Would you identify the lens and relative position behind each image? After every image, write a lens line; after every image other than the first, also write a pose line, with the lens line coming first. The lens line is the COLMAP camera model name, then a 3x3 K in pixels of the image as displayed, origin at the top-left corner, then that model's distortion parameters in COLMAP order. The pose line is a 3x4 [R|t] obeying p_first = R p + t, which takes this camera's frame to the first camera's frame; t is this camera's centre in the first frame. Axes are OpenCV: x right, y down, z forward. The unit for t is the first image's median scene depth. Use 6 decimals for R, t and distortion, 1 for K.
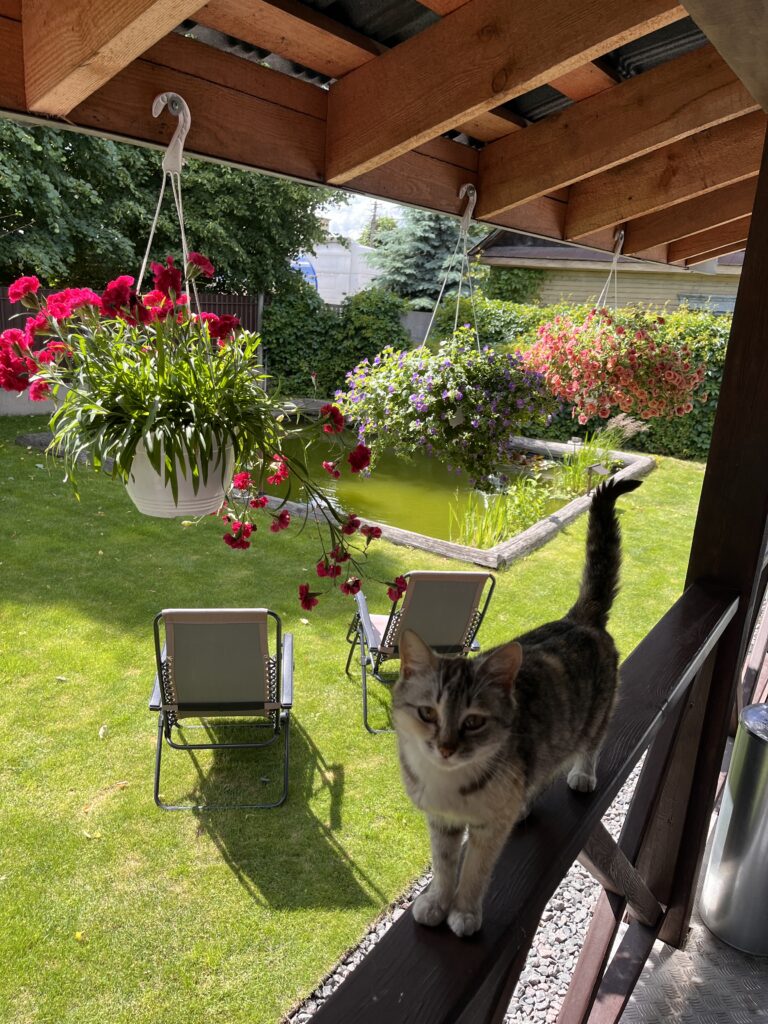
lens RADIAL K [[785.2, 0, 384.0], [0, 785.2, 512.0], [0, 0, 1]] dist [0.007599, 0.001779]
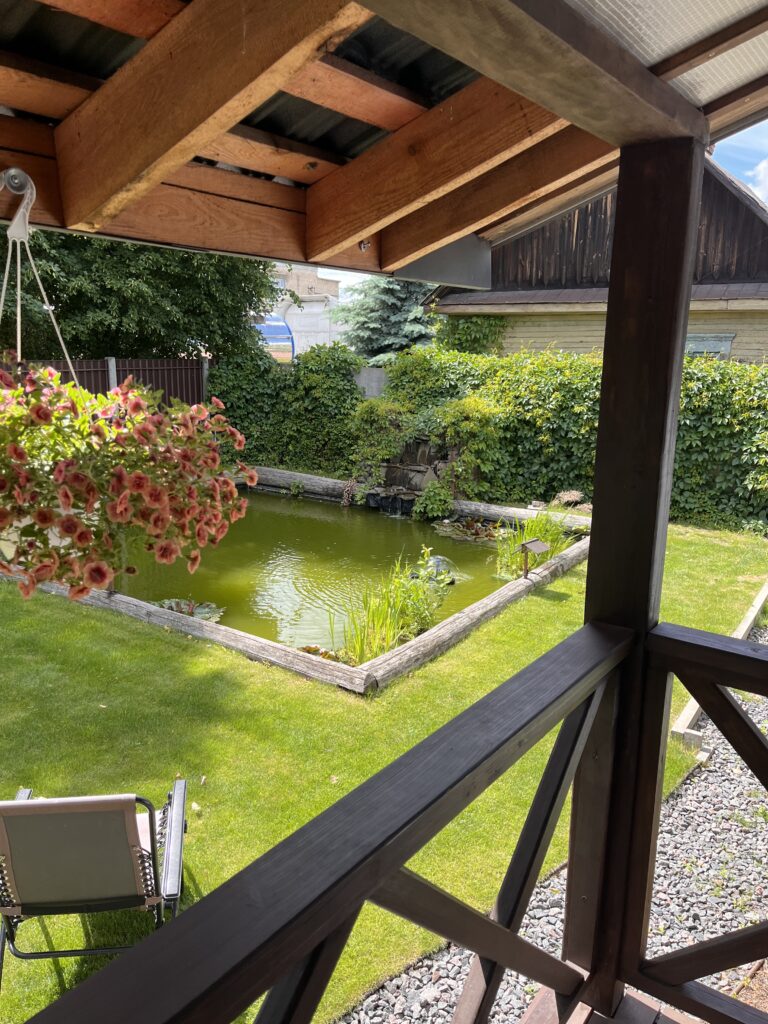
lens RADIAL K [[777.3, 0, 384.0], [0, 777.3, 512.0], [0, 0, 1]] dist [0.048081, -0.000777]
pose [[0.998410, -0.035909, -0.043450, 0.093798], [0.032818, 0.997015, -0.069879, -0.023504], [0.045830, 0.068342, 0.996609, 0.108171]]
